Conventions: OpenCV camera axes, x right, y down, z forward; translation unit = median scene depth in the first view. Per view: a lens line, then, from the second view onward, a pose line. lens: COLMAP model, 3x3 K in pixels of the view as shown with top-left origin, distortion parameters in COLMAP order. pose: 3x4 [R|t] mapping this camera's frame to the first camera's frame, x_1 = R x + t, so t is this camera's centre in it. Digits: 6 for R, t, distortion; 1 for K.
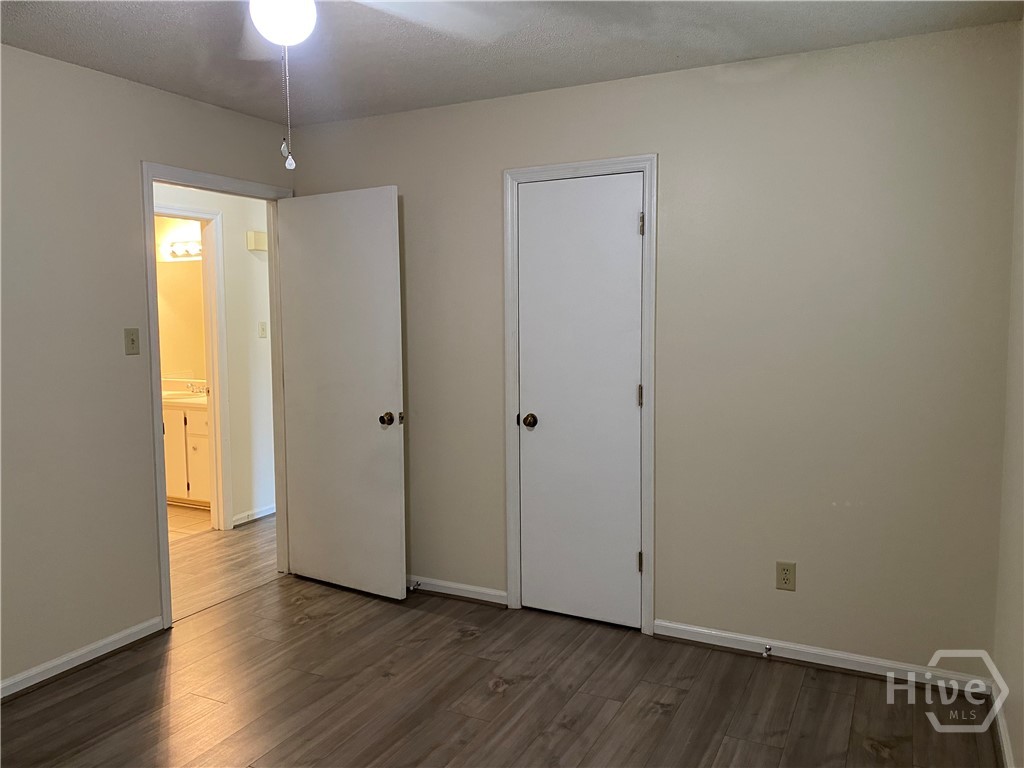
lens RADIAL K [[789.1, 0, 510.3], [0, 789.1, 376.0], [0, 0, 1]] dist [-0.000709, 0.004883]
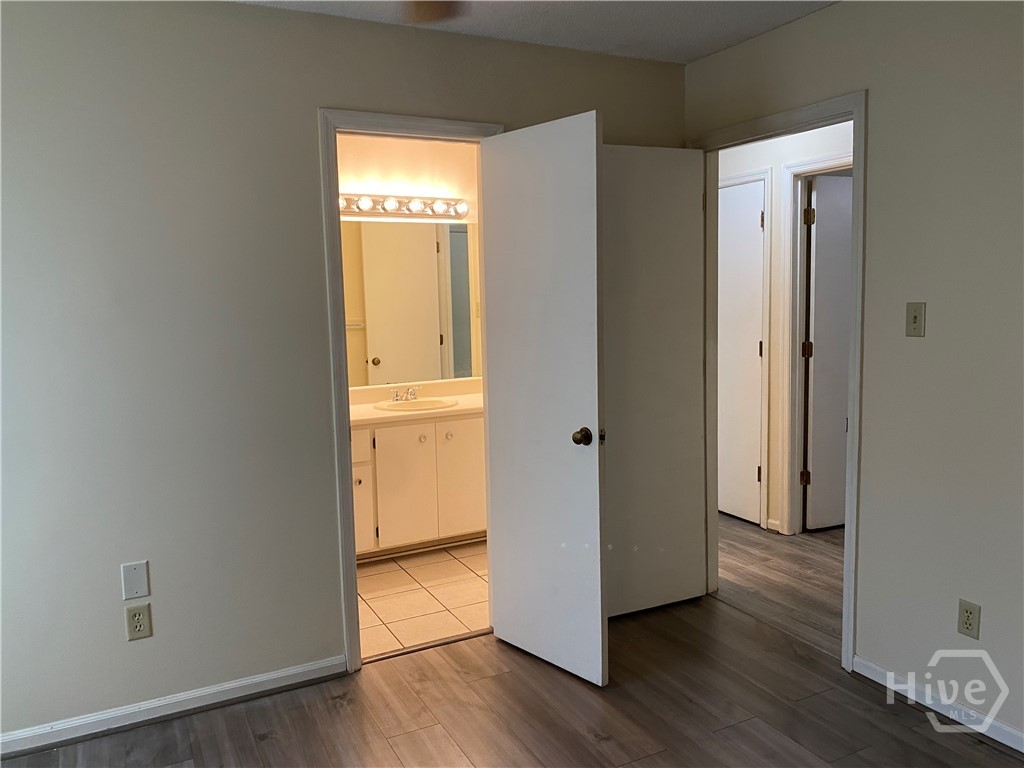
lens RADIAL K [[789.1, 0, 510.3], [0, 789.1, 376.0], [0, 0, 1]] dist [-0.000709, 0.004883]
pose [[0.590818, -0.091574, 0.801591, -1.510505], [0.087146, 0.994968, 0.049435, -0.048216], [-0.802085, 0.040649, 0.595825, 0.769724]]
